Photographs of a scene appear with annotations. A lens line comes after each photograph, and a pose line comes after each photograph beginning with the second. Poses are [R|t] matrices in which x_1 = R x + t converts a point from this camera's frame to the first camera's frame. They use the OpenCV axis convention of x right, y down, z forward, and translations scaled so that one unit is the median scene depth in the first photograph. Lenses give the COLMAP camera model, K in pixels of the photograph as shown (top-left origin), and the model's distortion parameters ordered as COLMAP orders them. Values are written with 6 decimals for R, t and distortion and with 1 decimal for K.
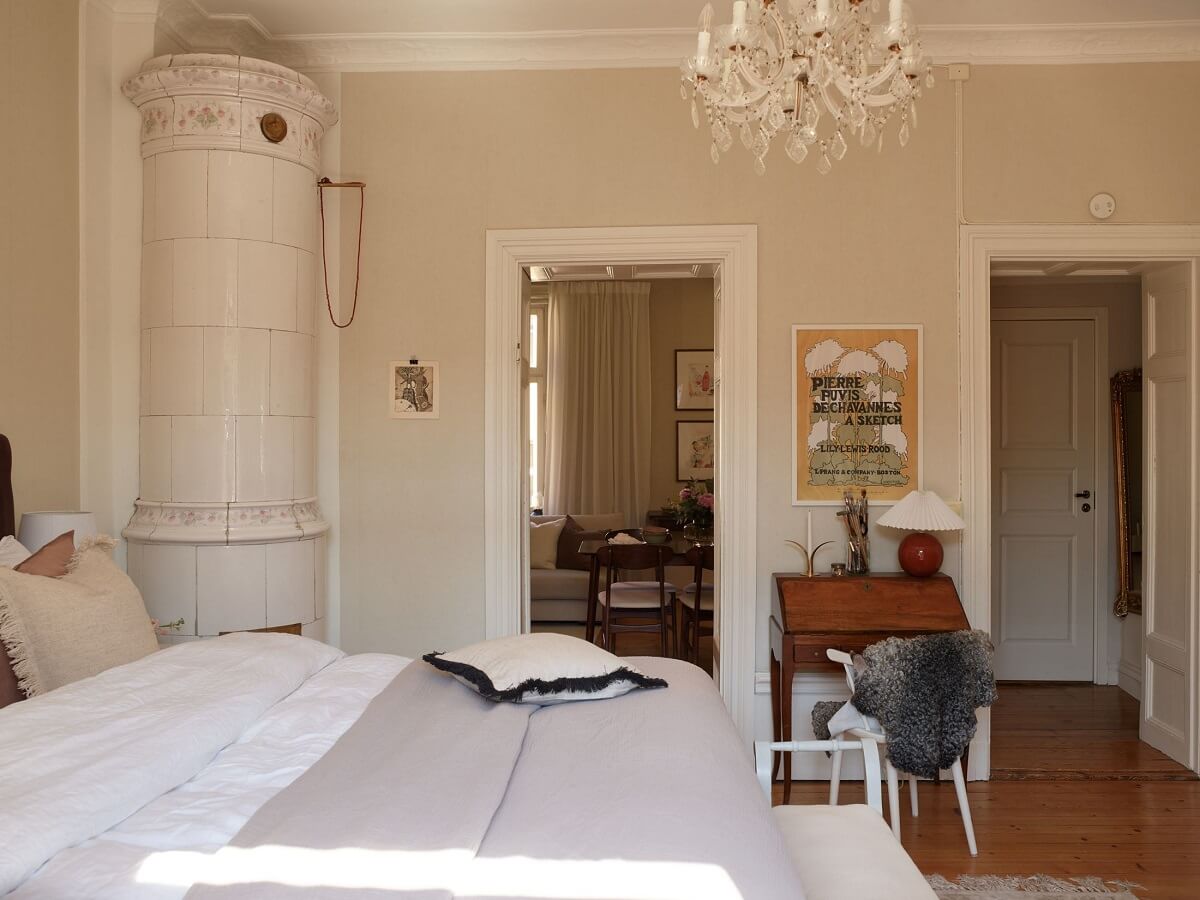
lens RADIAL K [[1039.9, 0, 606.0], [0, 1039.9, 443.9], [0, 0, 1]] dist [0.010292, -0.027634]
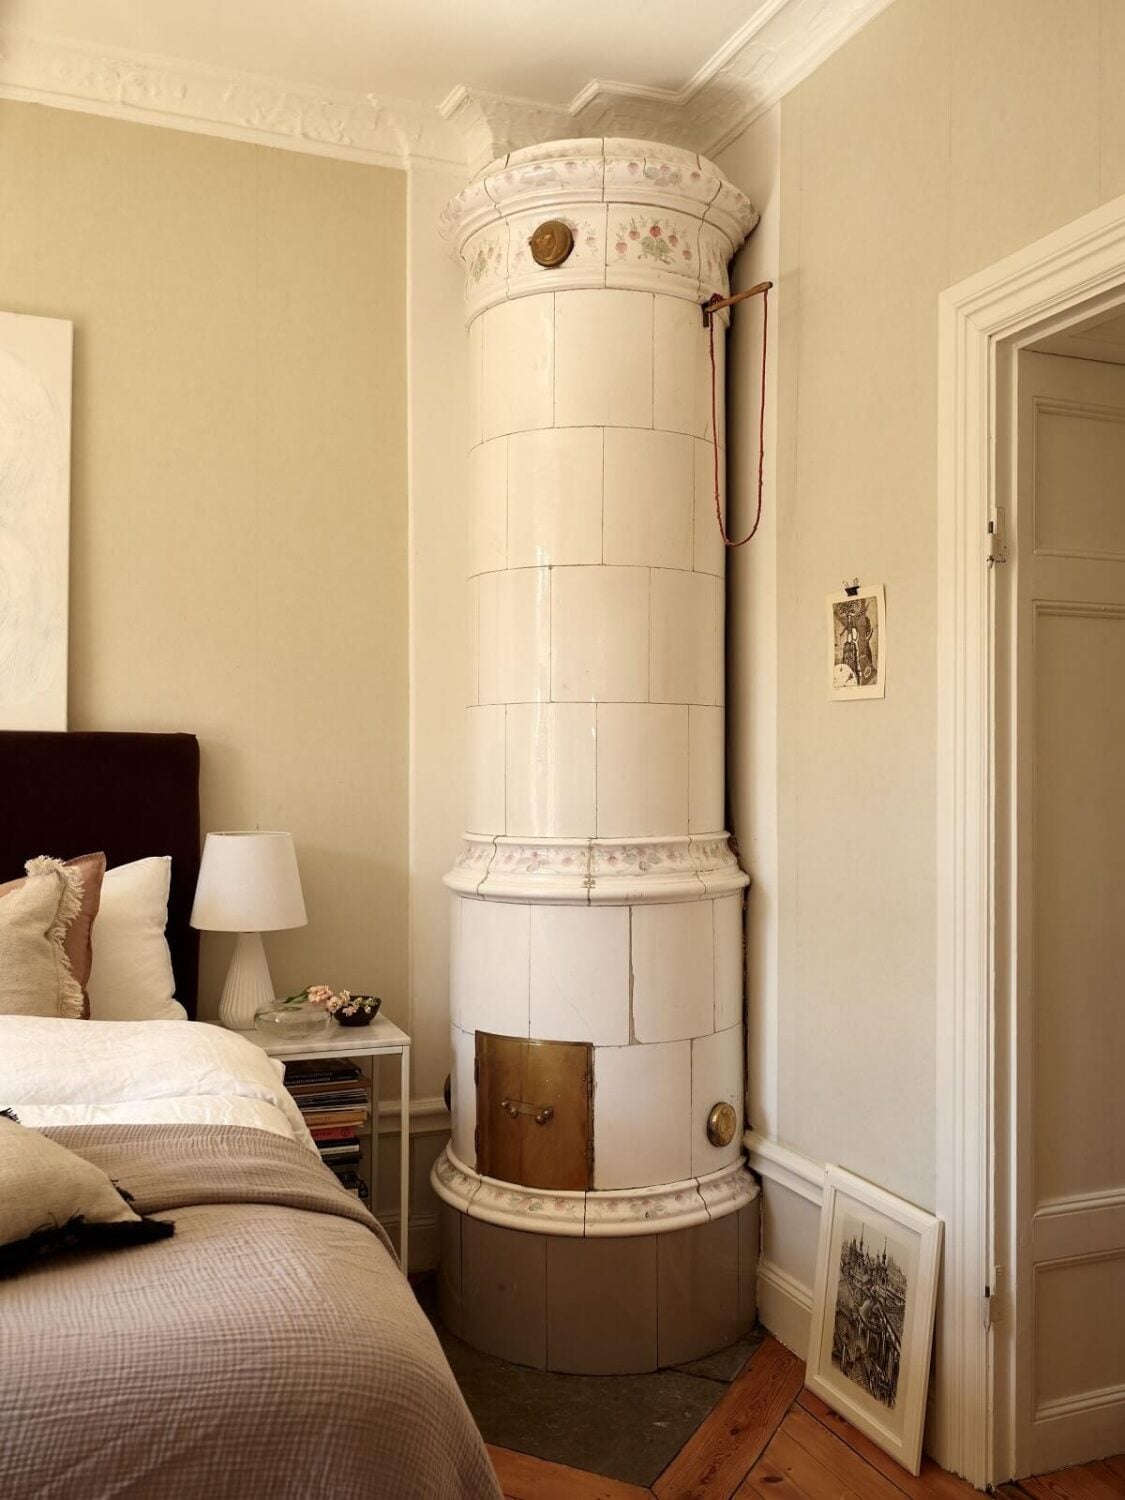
lens RADIAL K [[1299.9, 0, 565.8], [0, 1299.9, 773.2], [0, 0, 1]] dist [0.010292, -0.027634]
pose [[0.413490, 0.005143, -0.910494, 0.352823], [-0.005644, 0.999979, 0.003085, 0.011559], [0.910491, 0.003863, 0.413510, 0.601243]]
